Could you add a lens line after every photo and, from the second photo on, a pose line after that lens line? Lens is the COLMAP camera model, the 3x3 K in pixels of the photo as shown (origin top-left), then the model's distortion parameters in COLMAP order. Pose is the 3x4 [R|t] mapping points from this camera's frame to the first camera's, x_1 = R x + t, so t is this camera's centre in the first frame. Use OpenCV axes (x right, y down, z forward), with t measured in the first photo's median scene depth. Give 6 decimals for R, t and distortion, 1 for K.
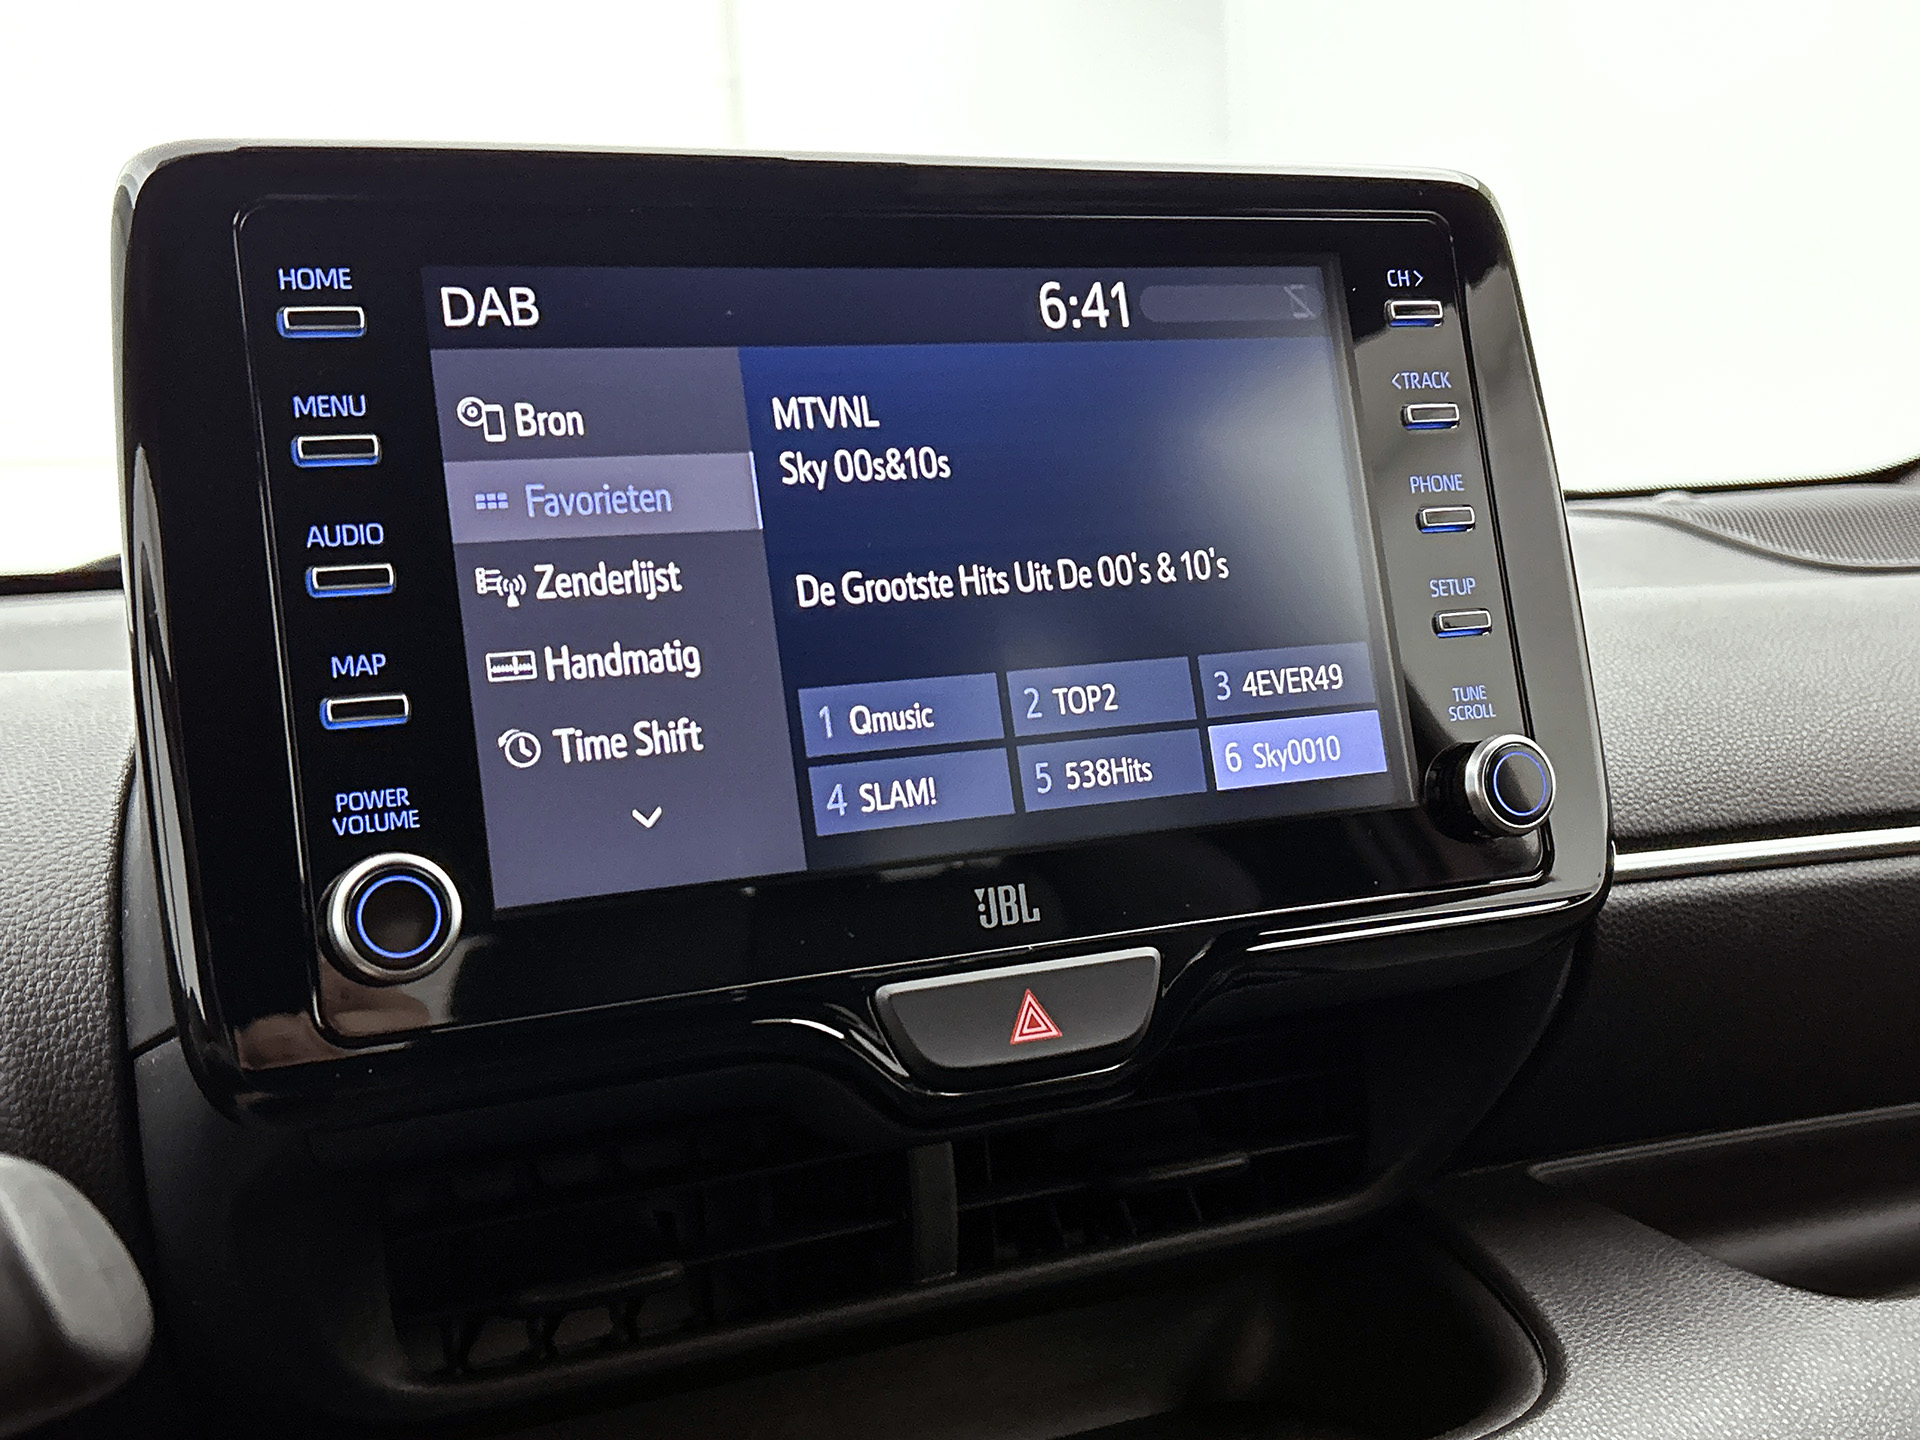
lens RADIAL K [[2251.4, 0, 982.5], [0, 2251.4, 714.3], [0, 0, 1]] dist [0.096370, -0.003289]
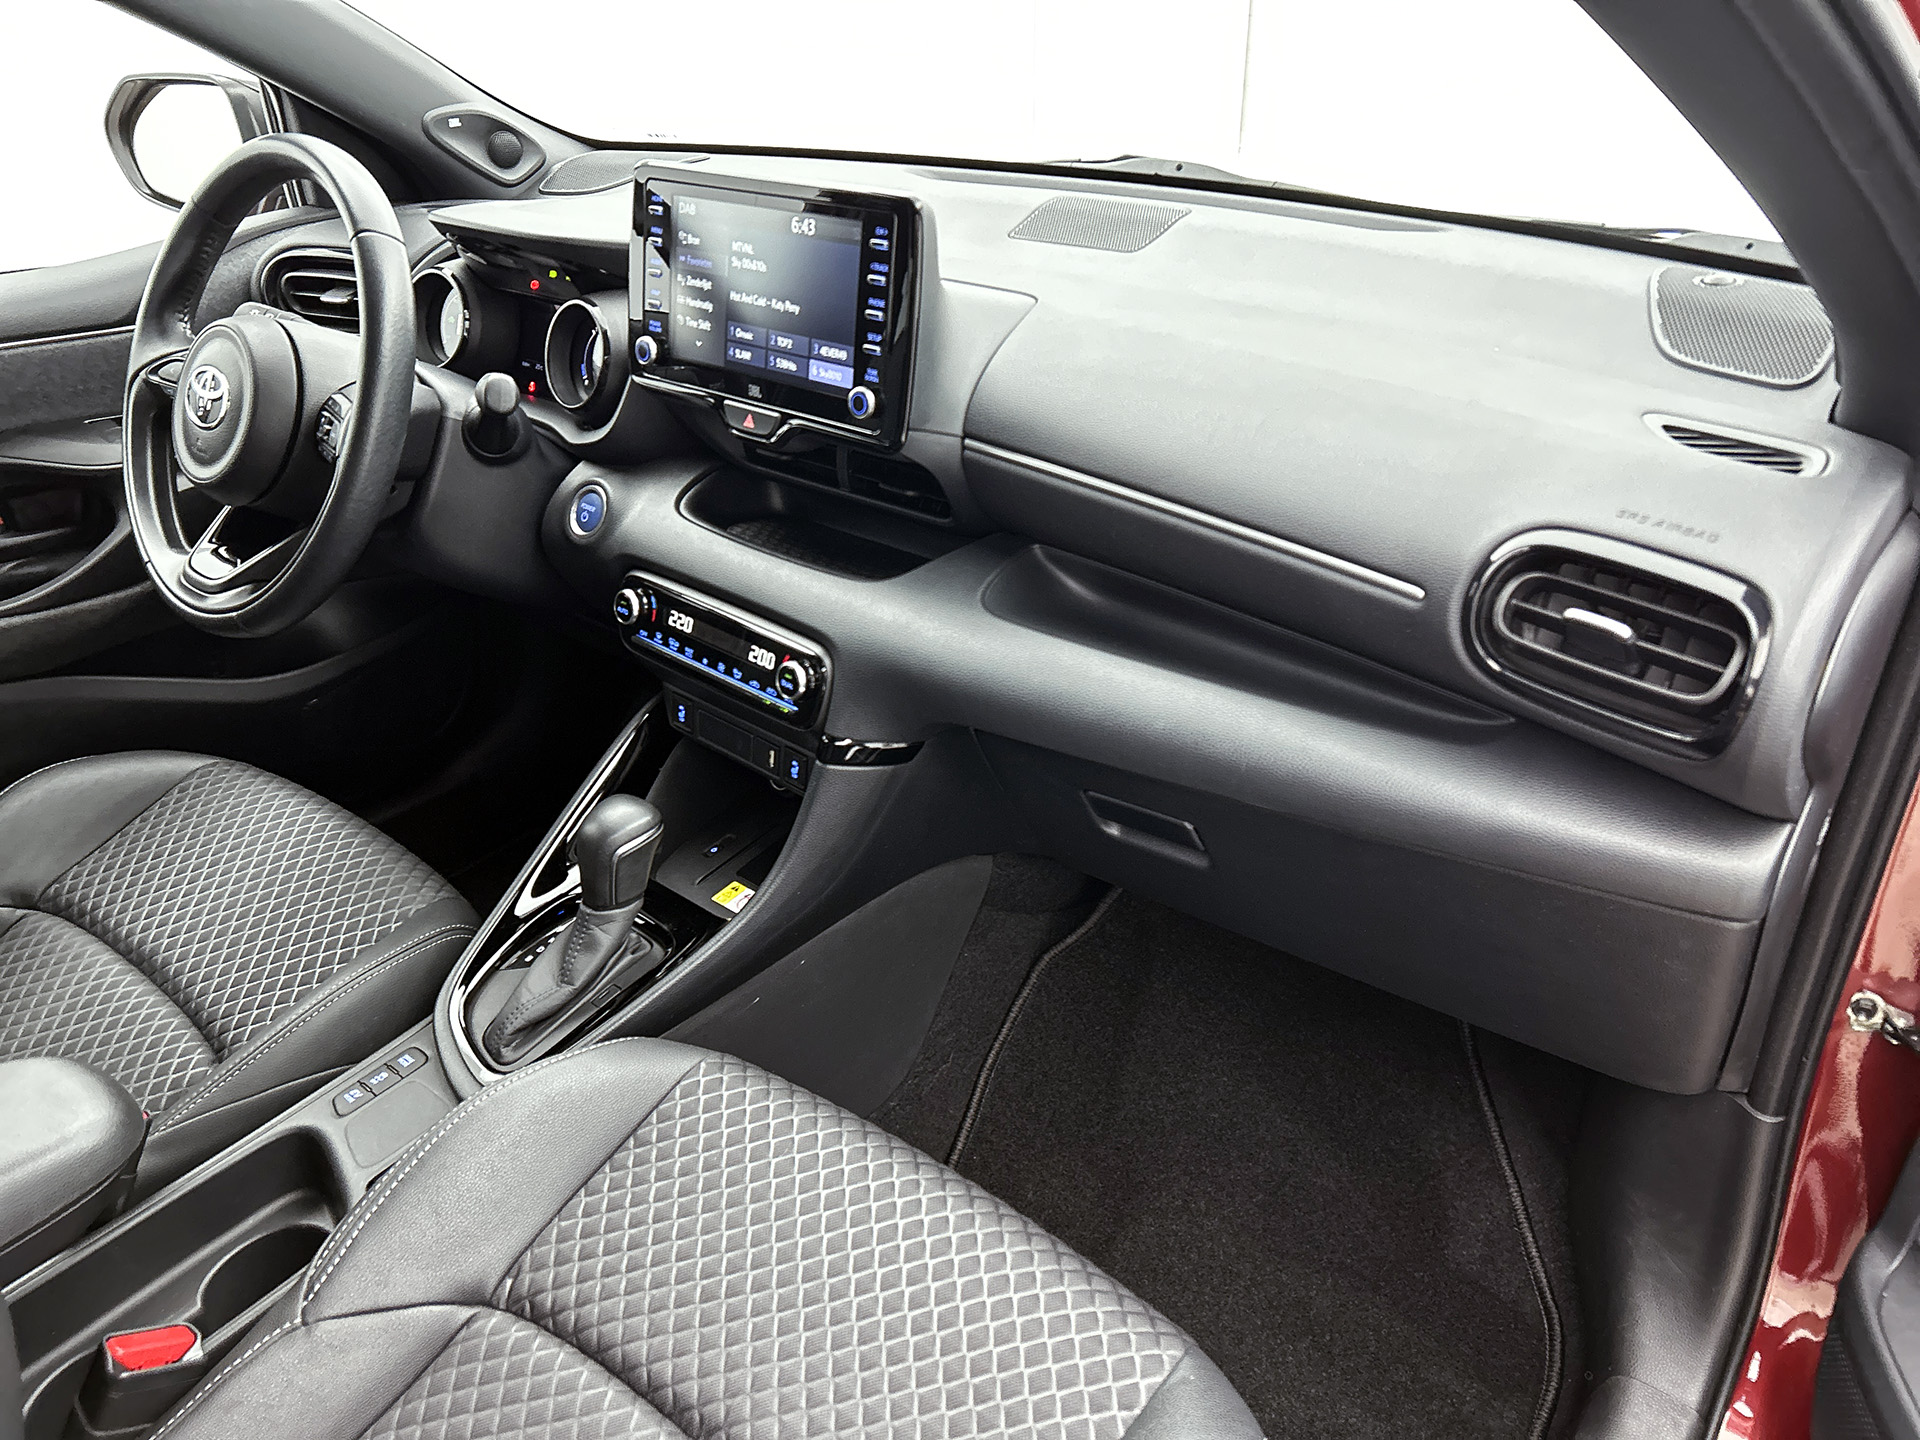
lens RADIAL K [[1466.1, 0, 973.2], [0, 1466.1, 722.6], [0, 0, 1]] dist [0.057001, -0.003895]
pose [[0.418479, 0.479942, -0.771058, 2.384846], [-0.061215, 0.861946, 0.503291, -0.718366], [0.906161, -0.163416, 0.390086, 0.258981]]
